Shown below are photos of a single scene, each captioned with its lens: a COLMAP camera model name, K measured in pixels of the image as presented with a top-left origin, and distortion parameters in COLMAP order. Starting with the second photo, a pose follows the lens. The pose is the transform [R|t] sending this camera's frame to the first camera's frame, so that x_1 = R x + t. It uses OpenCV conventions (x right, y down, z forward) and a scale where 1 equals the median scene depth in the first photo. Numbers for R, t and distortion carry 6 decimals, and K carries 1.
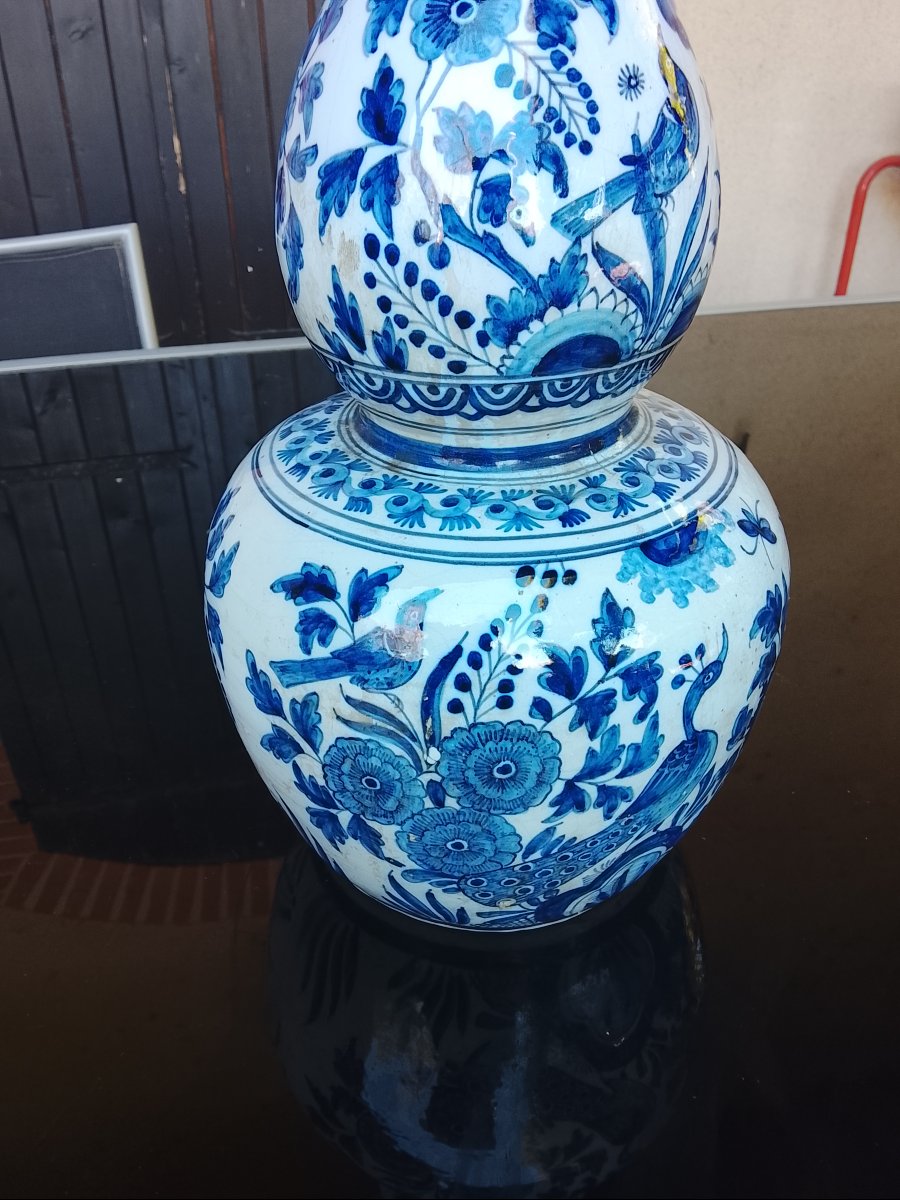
lens RADIAL K [[950.9, 0, 452.9], [0, 950.9, 573.9], [0, 0, 1]] dist [0.116089, -0.157252]
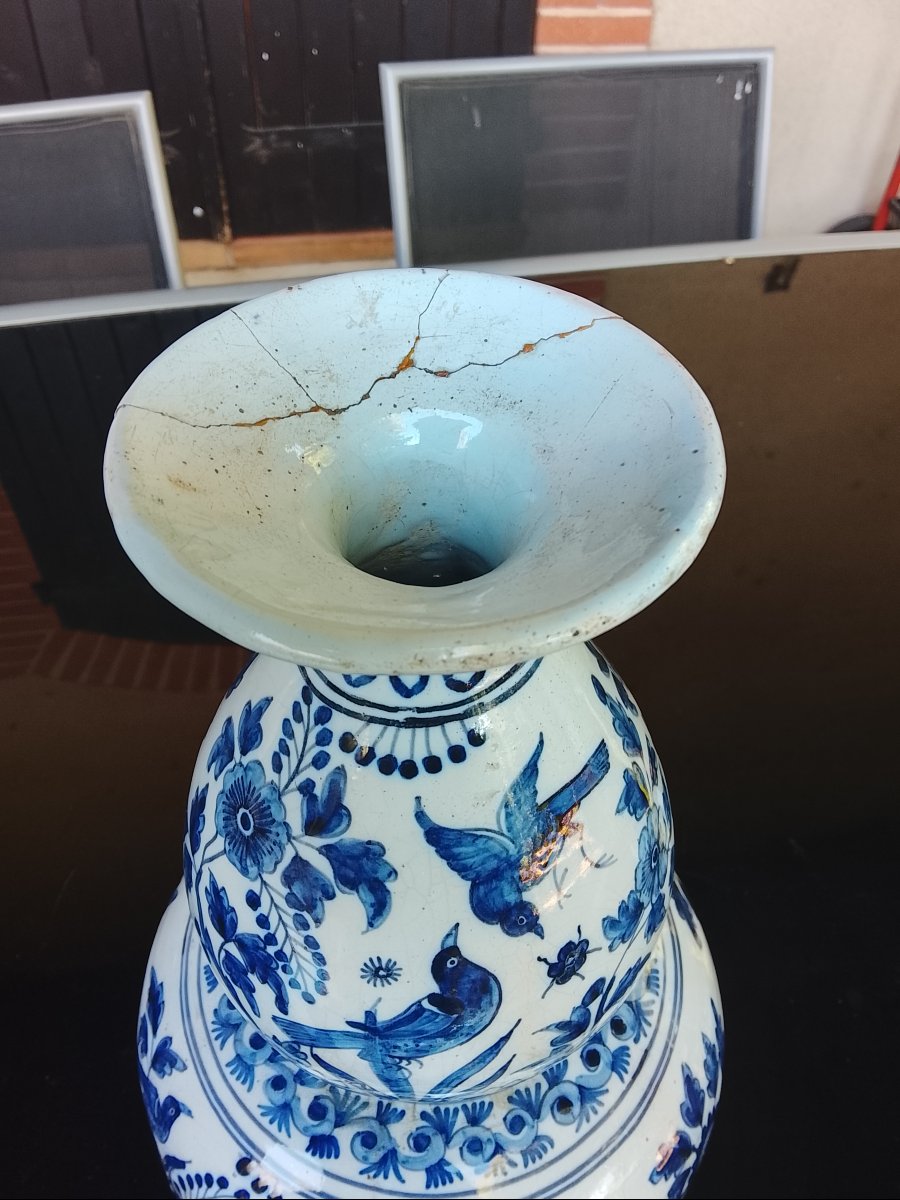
lens RADIAL K [[947.8, 0, 450.0], [0, 947.8, 600.0], [0, 0, 1]] dist [0.143420, -0.226272]
pose [[0.734170, 0.515590, -0.441771, 0.384268], [-0.375405, 0.850403, 0.368626, -0.989798], [0.565743, -0.104791, 0.817896, 0.310154]]
